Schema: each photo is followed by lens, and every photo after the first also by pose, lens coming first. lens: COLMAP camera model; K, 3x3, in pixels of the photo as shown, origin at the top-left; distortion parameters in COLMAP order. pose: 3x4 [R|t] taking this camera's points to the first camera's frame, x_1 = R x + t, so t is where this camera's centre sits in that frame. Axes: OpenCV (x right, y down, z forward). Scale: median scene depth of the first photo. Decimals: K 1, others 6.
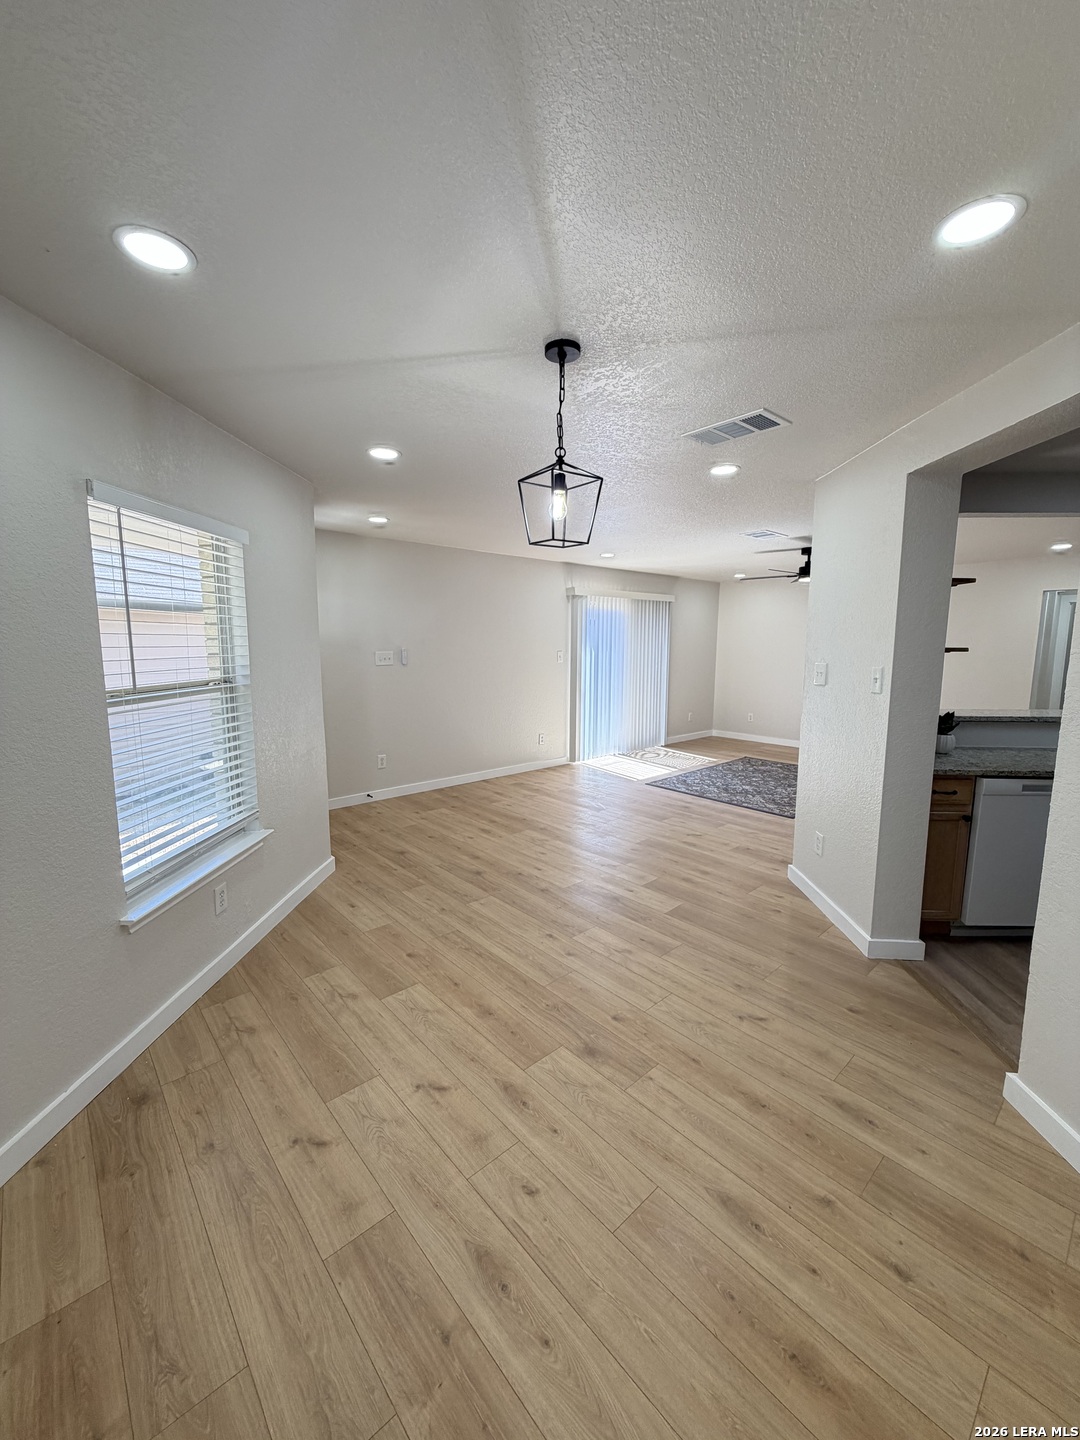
lens RADIAL K [[570.5, 0, 549.7], [0, 570.5, 714.4], [0, 0, 1]] dist [-0.000009, 0.000222]
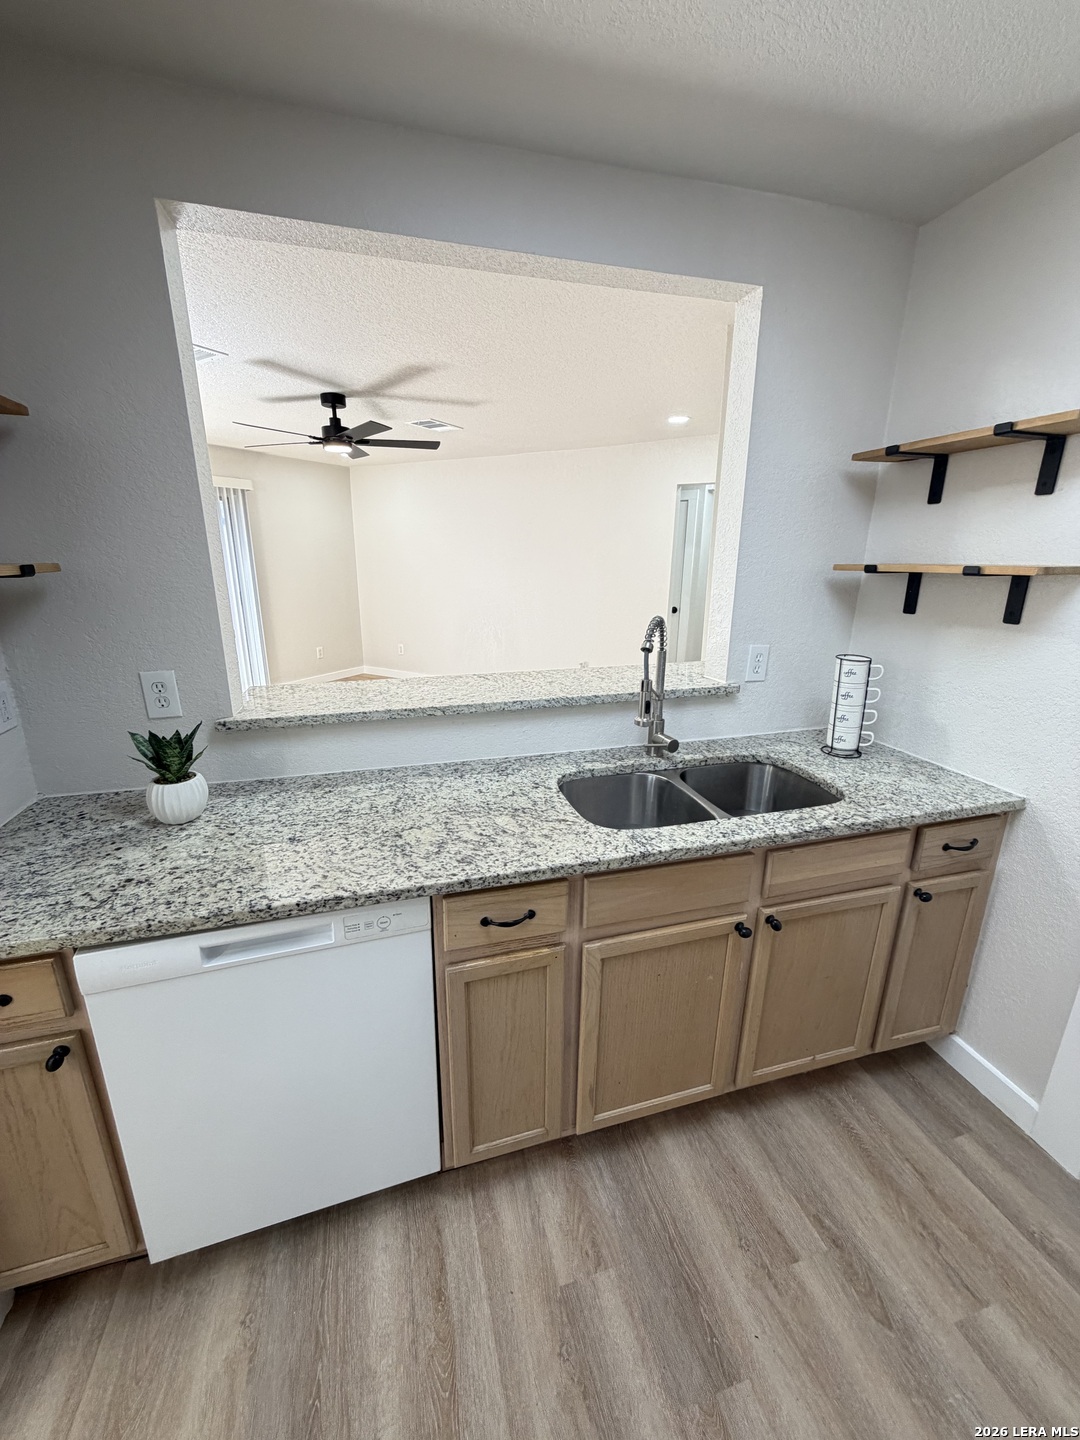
lens RADIAL K [[570.5, 0, 545.3], [0, 570.5, 716.2], [0, 0, 1]] dist [-0.000009, 0.000222]
pose [[0.947886, -0.085591, 0.306899, 0.468246], [0.036282, 0.985972, 0.162919, -0.039030], [-0.316538, -0.143293, 0.937694, 0.298268]]
